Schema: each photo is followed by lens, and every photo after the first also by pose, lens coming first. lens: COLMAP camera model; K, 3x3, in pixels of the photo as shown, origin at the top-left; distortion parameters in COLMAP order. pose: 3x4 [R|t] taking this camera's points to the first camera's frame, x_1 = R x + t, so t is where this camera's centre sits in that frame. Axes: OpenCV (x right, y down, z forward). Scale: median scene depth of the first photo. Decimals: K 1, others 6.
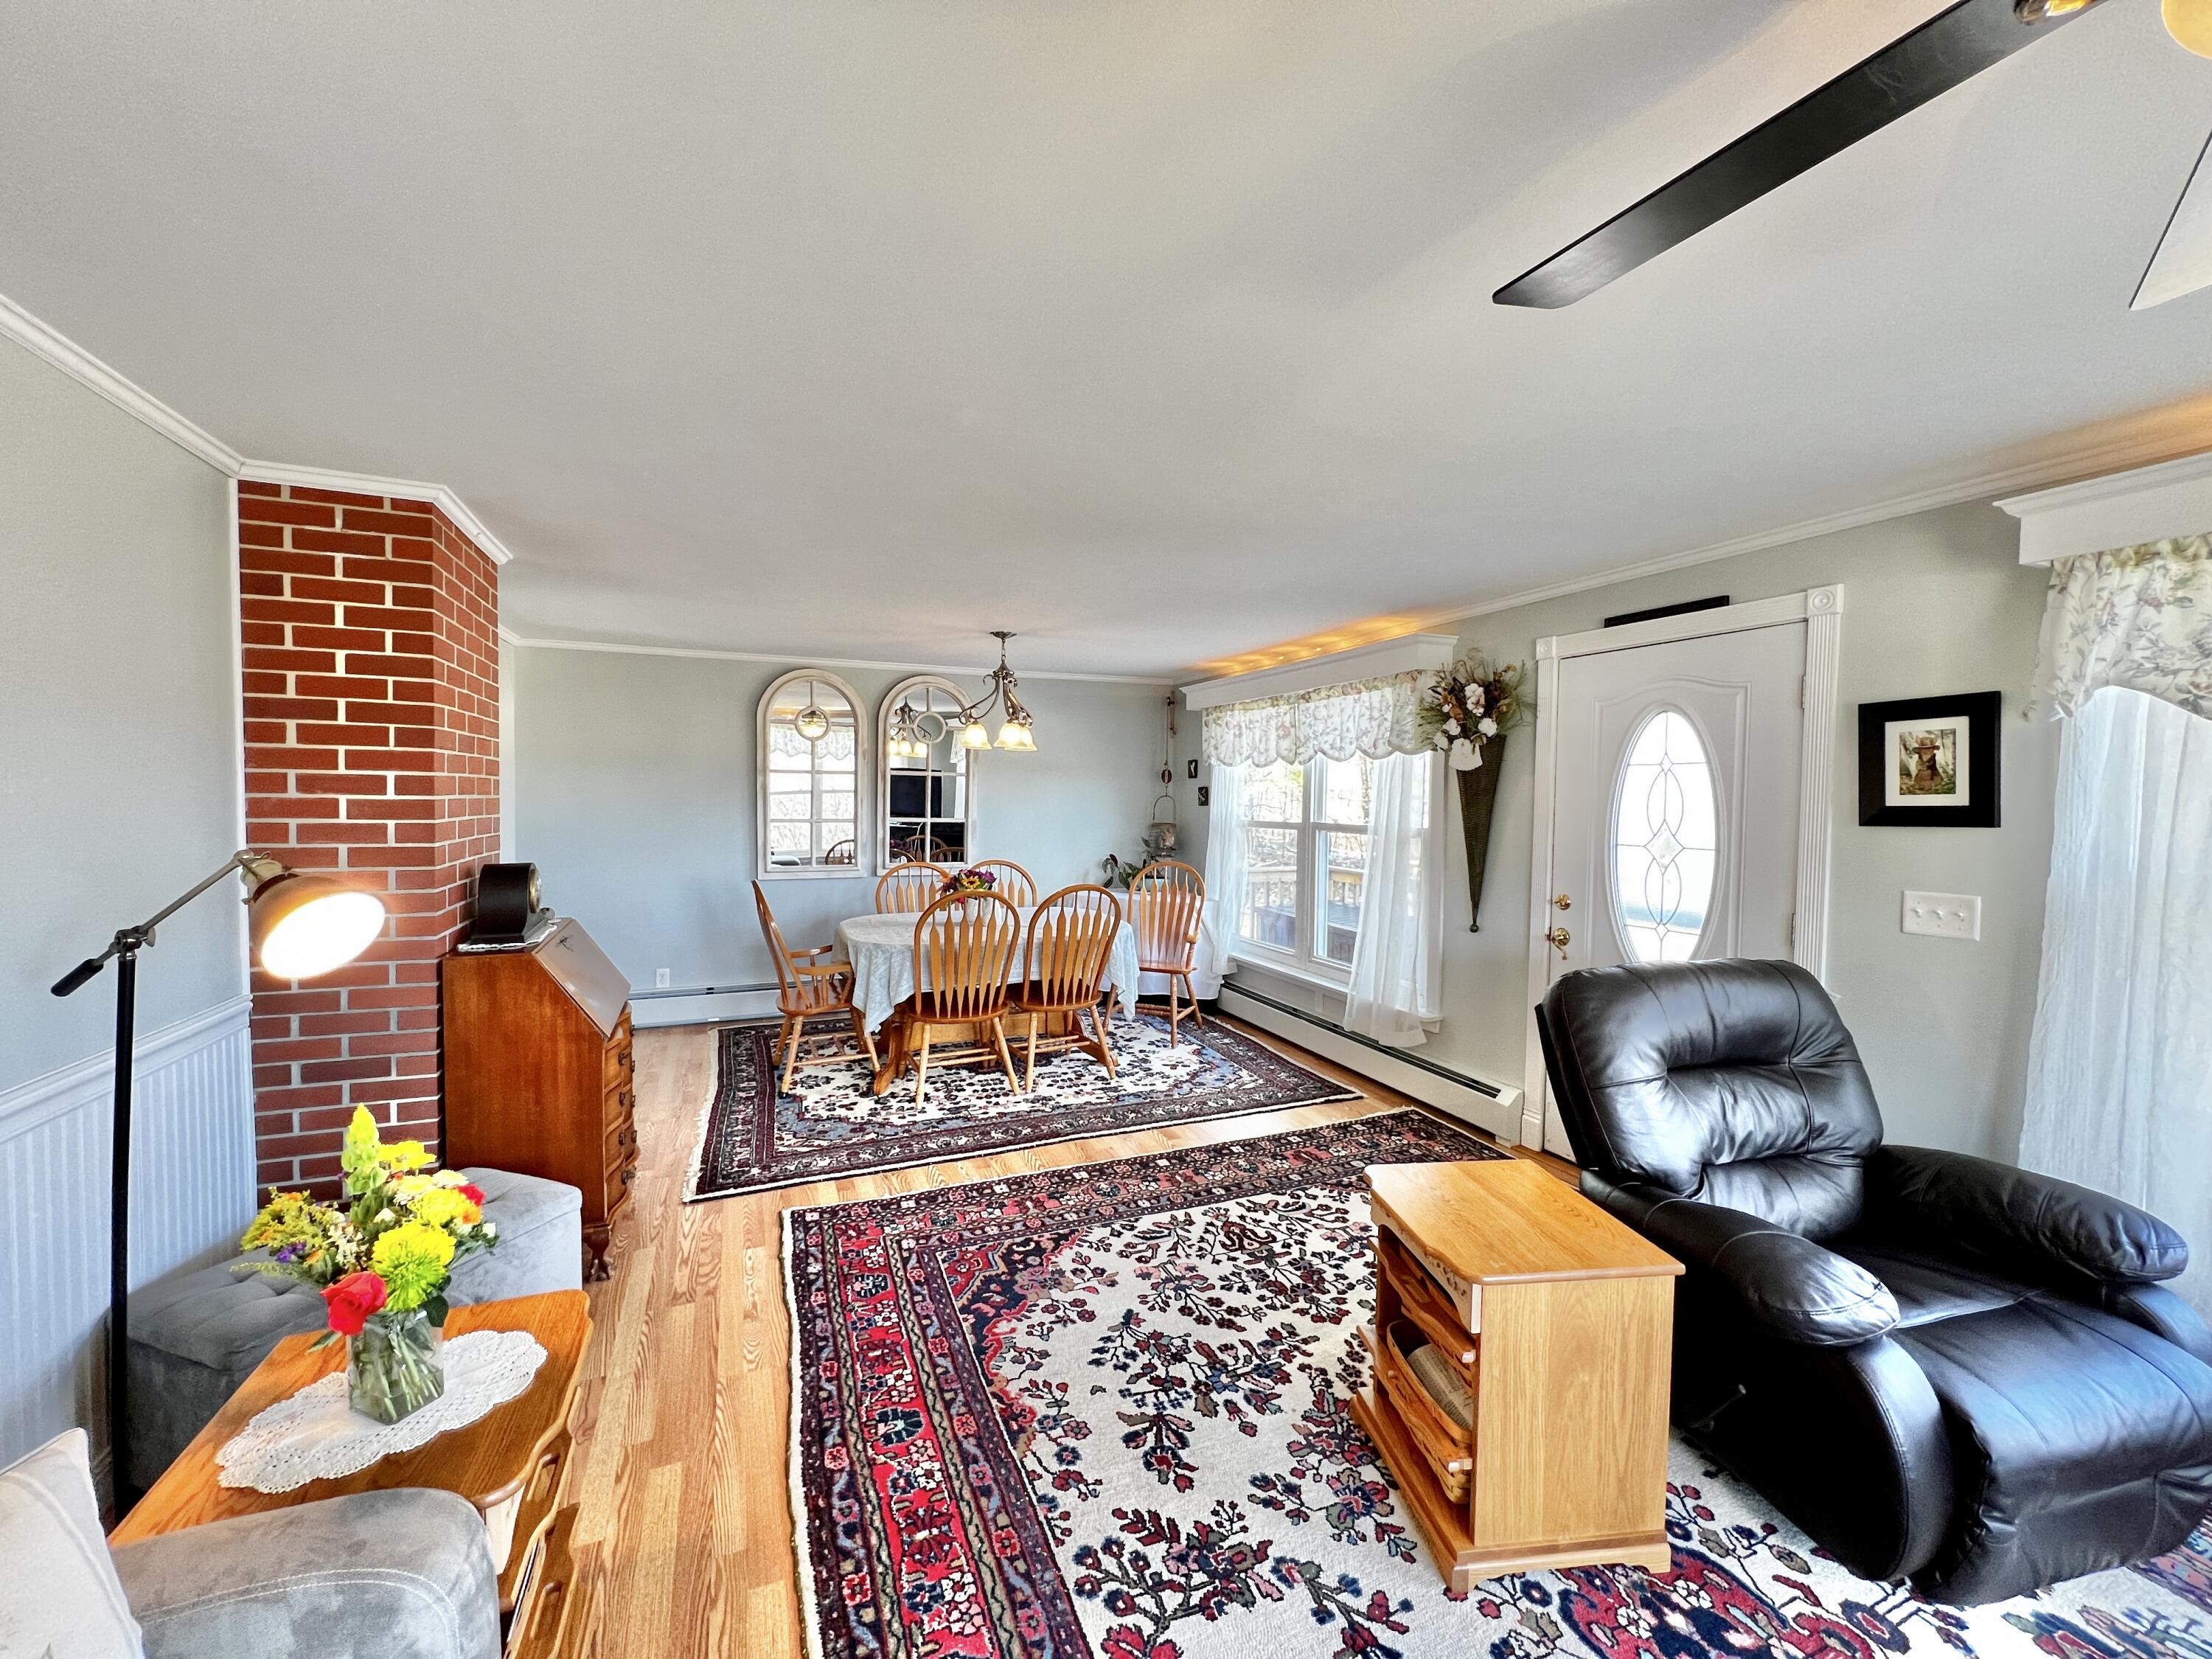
lens RADIAL K [[884.5, 0, 1103.2], [0, 884.5, 829.0], [0, 0, 1]] dist [-0.000190, -0.000253]
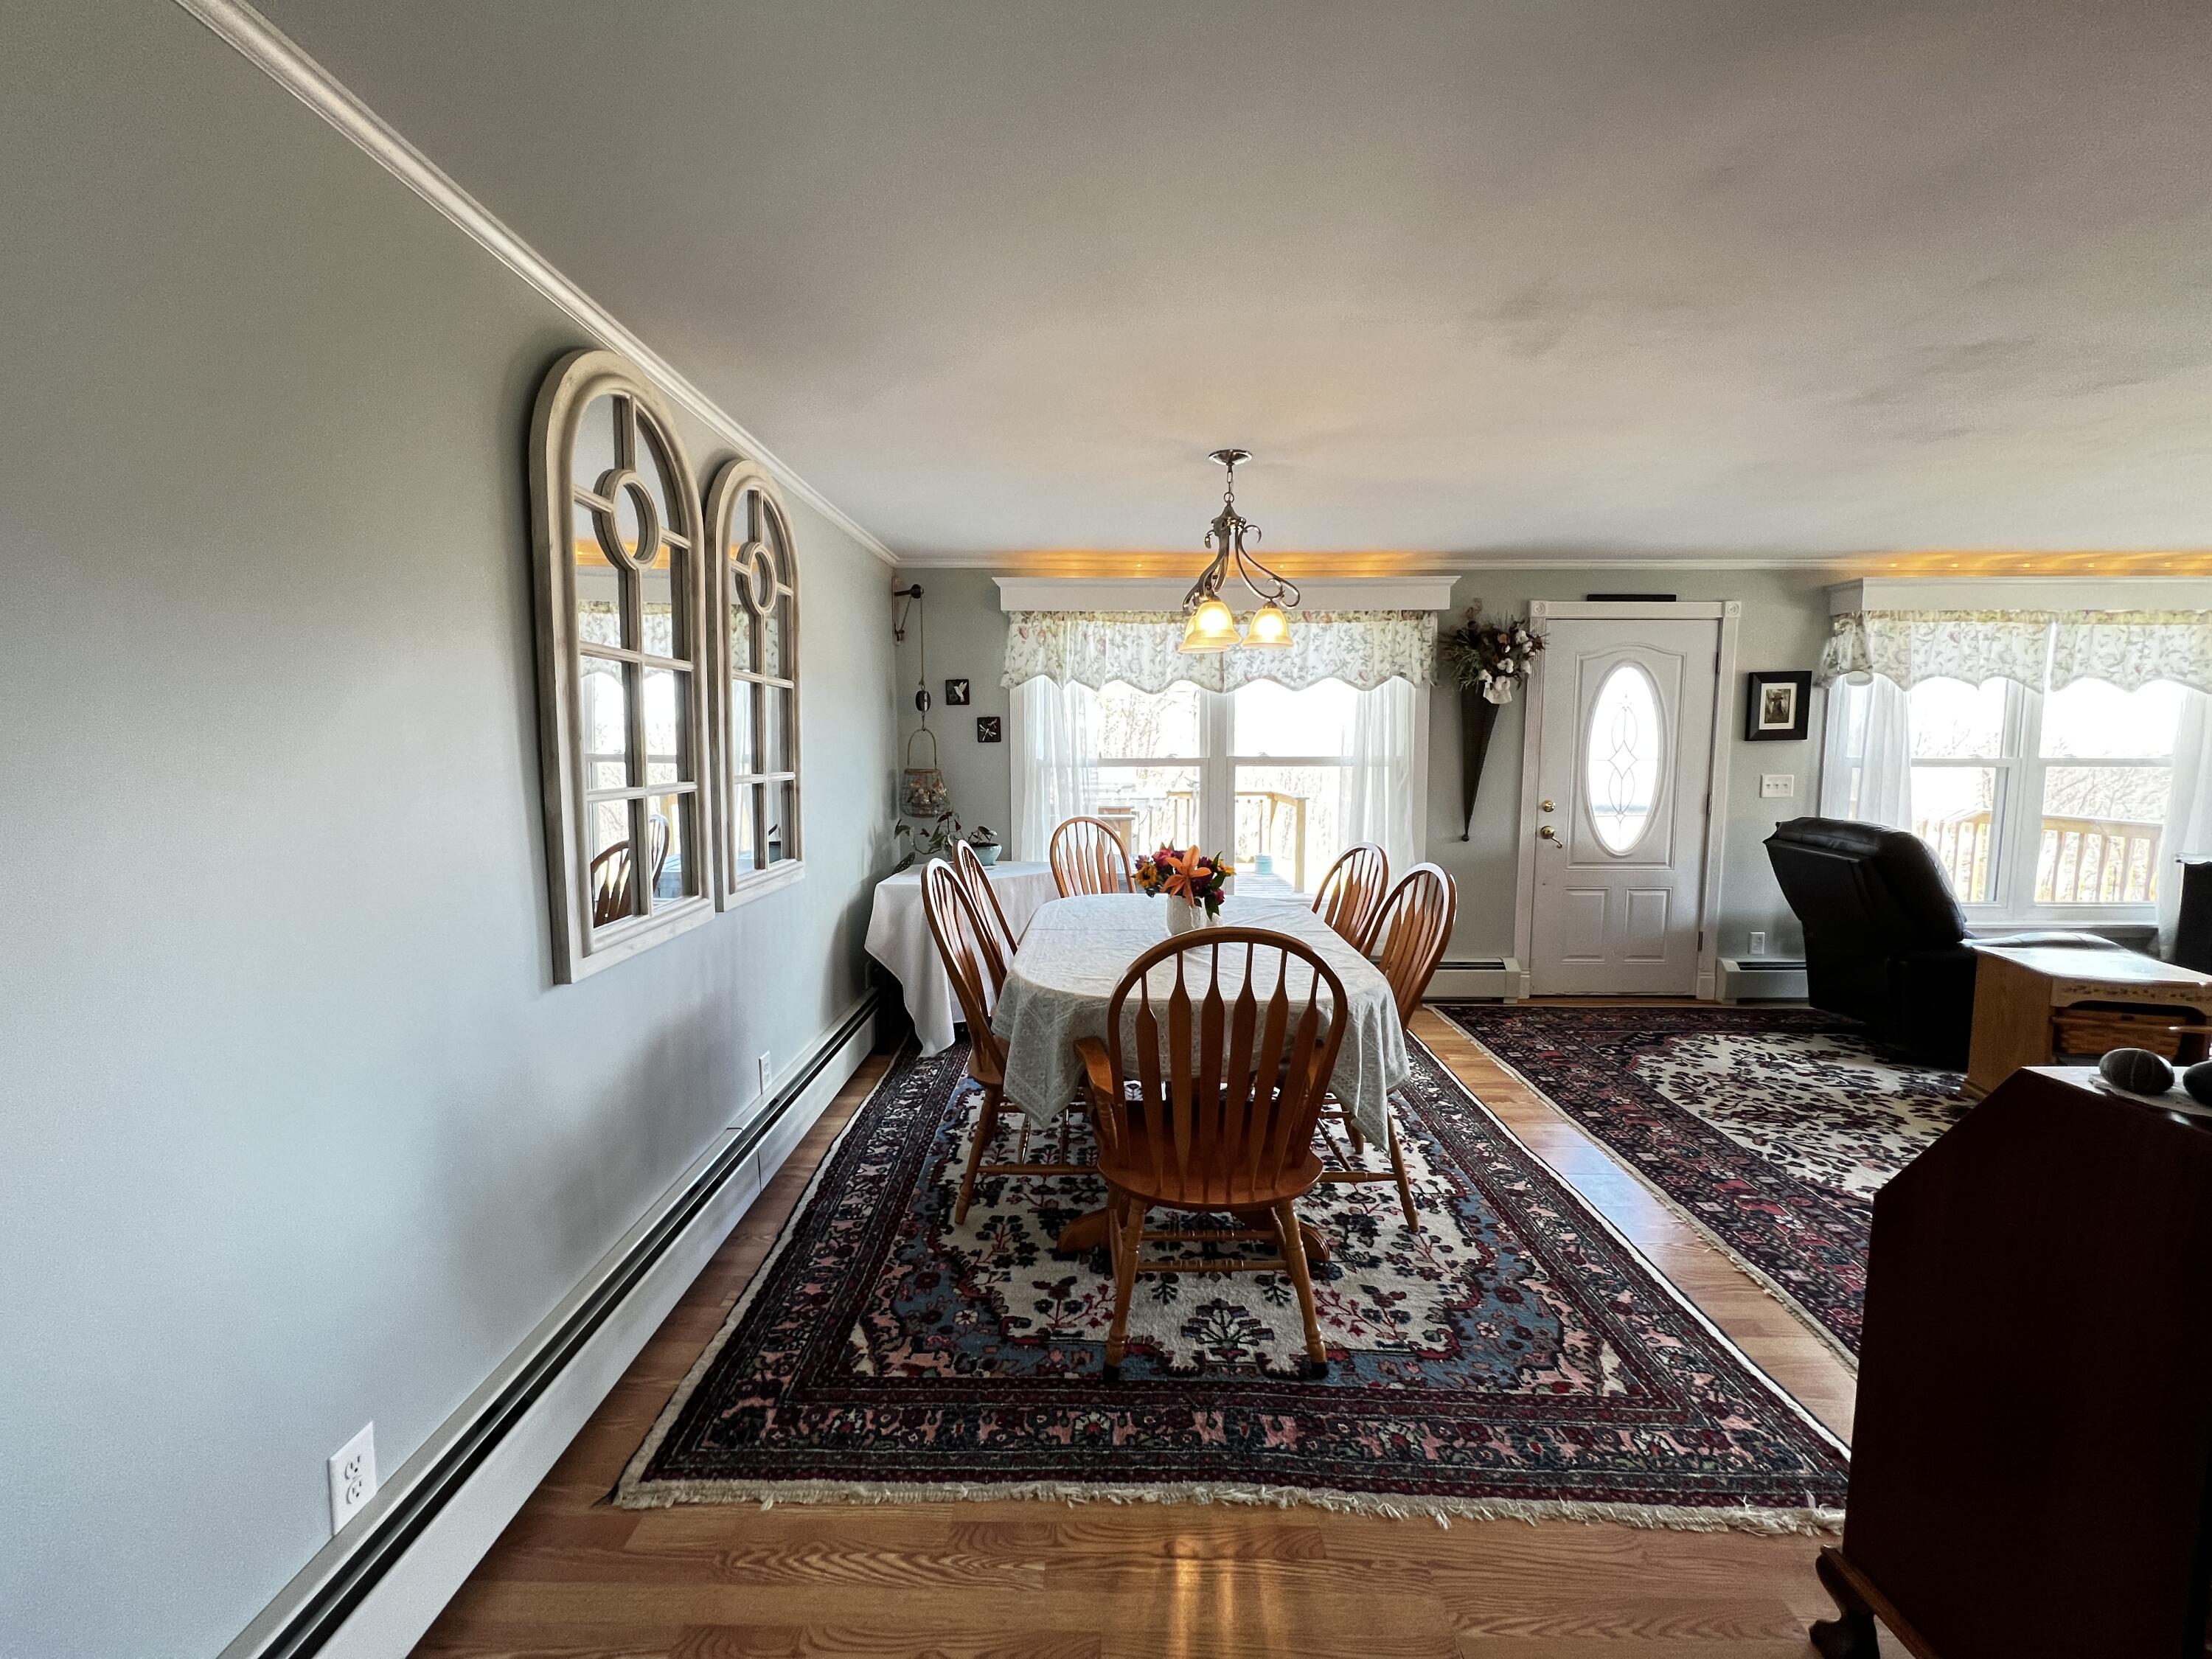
lens RADIAL K [[884.5, 0, 1100.9], [0, 884.5, 832.3], [0, 0, 1]] dist [-0.000190, -0.000253]
pose [[0.386311, -0.103799, 0.916509, -1.060531], [0.041850, 0.994597, 0.095002, -0.035925], [-0.921418, 0.001656, 0.388568, 1.224238]]
